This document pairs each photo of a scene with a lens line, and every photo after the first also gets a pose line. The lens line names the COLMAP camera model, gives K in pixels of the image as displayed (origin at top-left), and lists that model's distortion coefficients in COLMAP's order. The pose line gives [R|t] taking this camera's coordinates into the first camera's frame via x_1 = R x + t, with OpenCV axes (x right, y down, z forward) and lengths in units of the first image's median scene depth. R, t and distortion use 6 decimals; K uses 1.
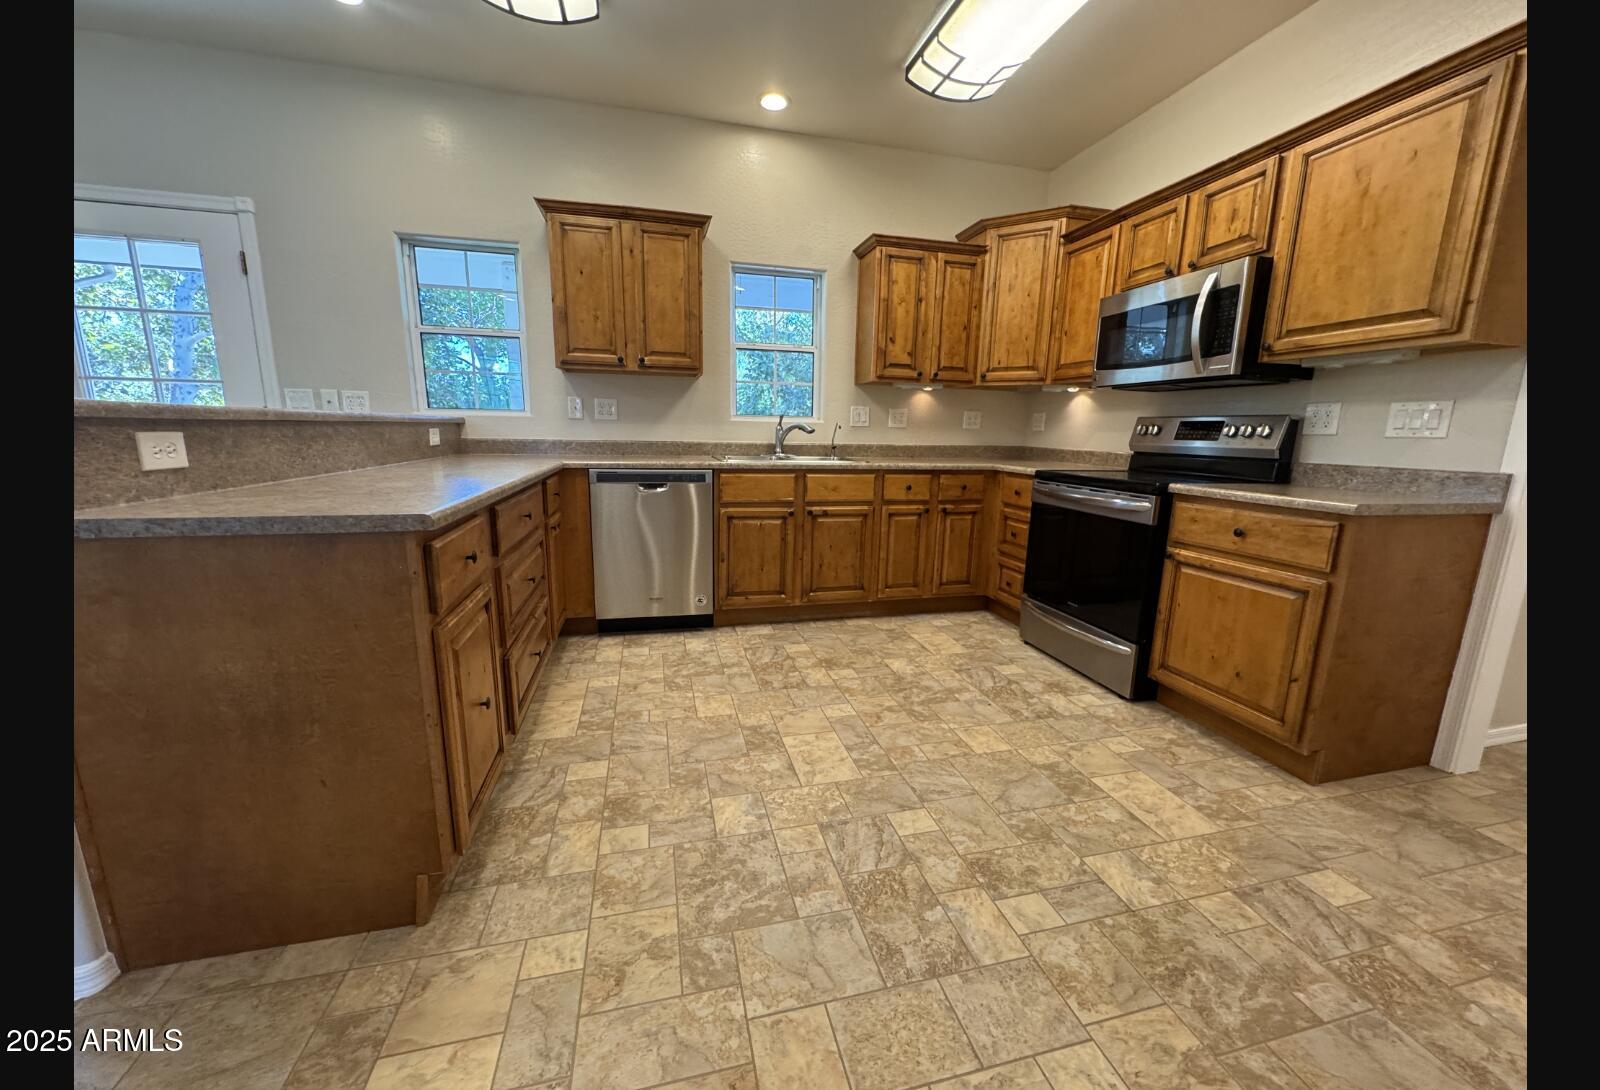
lens RADIAL K [[584.0, 0, 802.4], [0, 584.0, 545.0], [0, 0, 1]] dist [-0.002689, 0.000569]
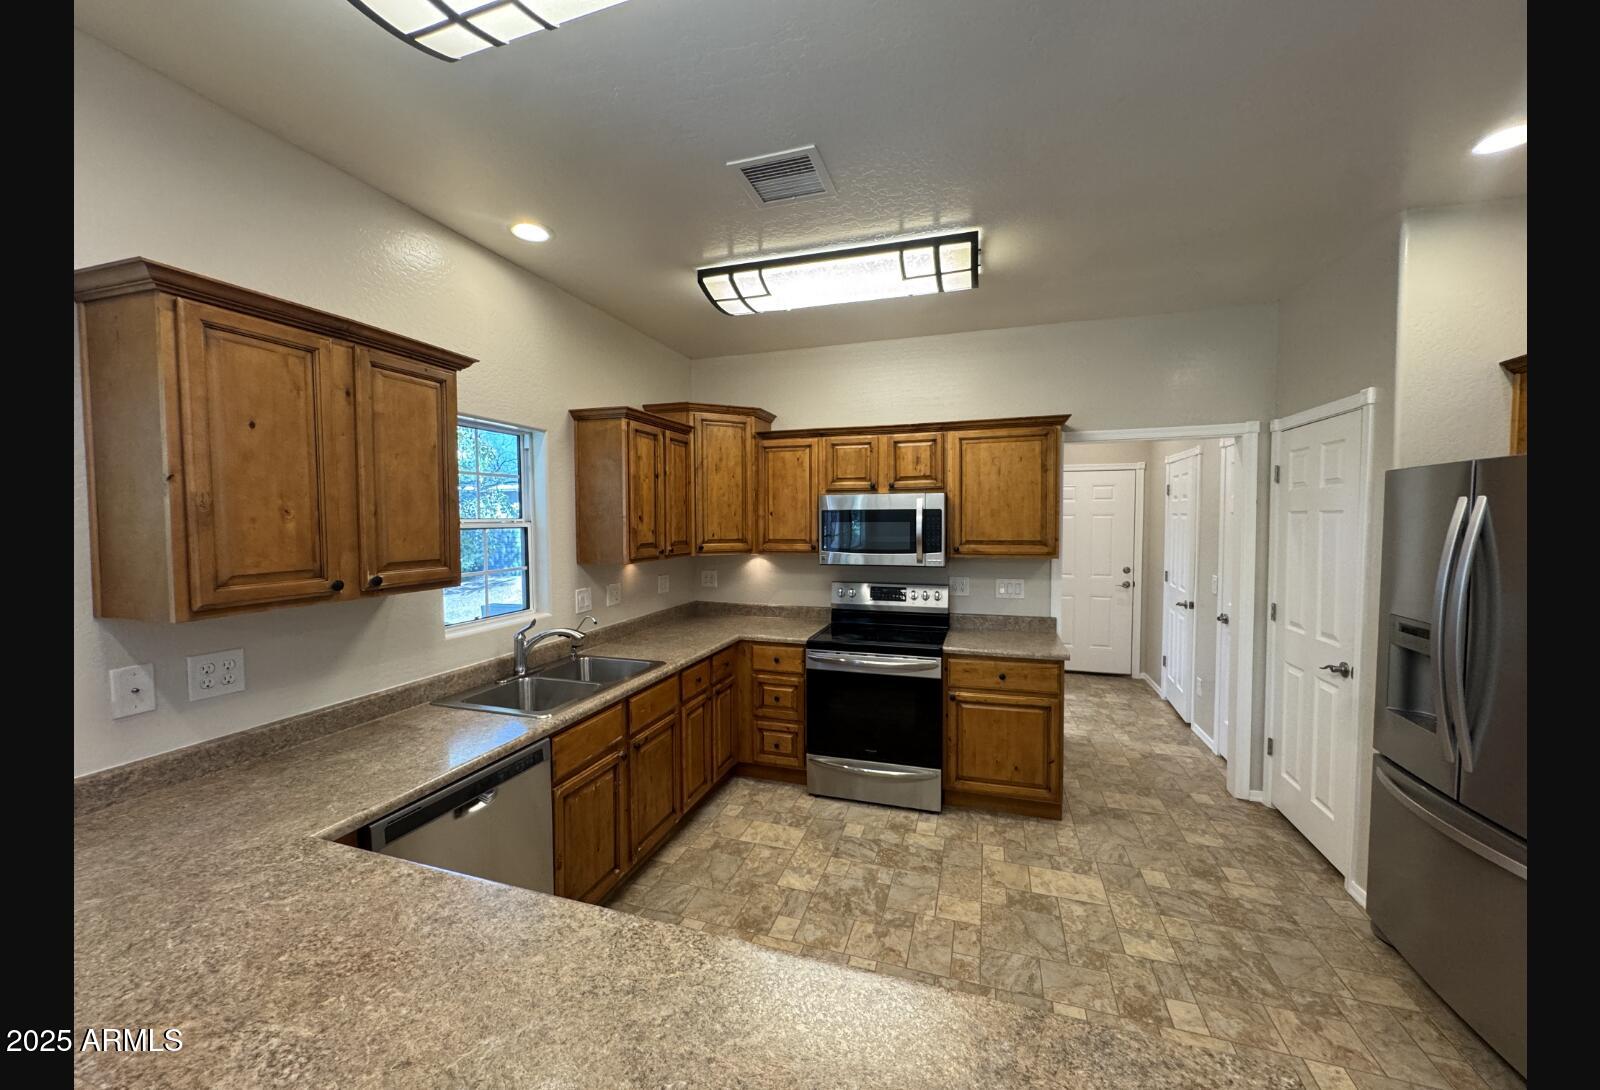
lens RADIAL K [[584.0, 0, 796.2], [0, 584.0, 543.7], [0, 0, 1]] dist [-0.002689, 0.000569]
pose [[0.529625, -0.060275, 0.846088, -0.541019], [0.178607, 0.983033, -0.041771, -0.262130], [-0.829215, 0.173241, 0.531405, 0.373987]]
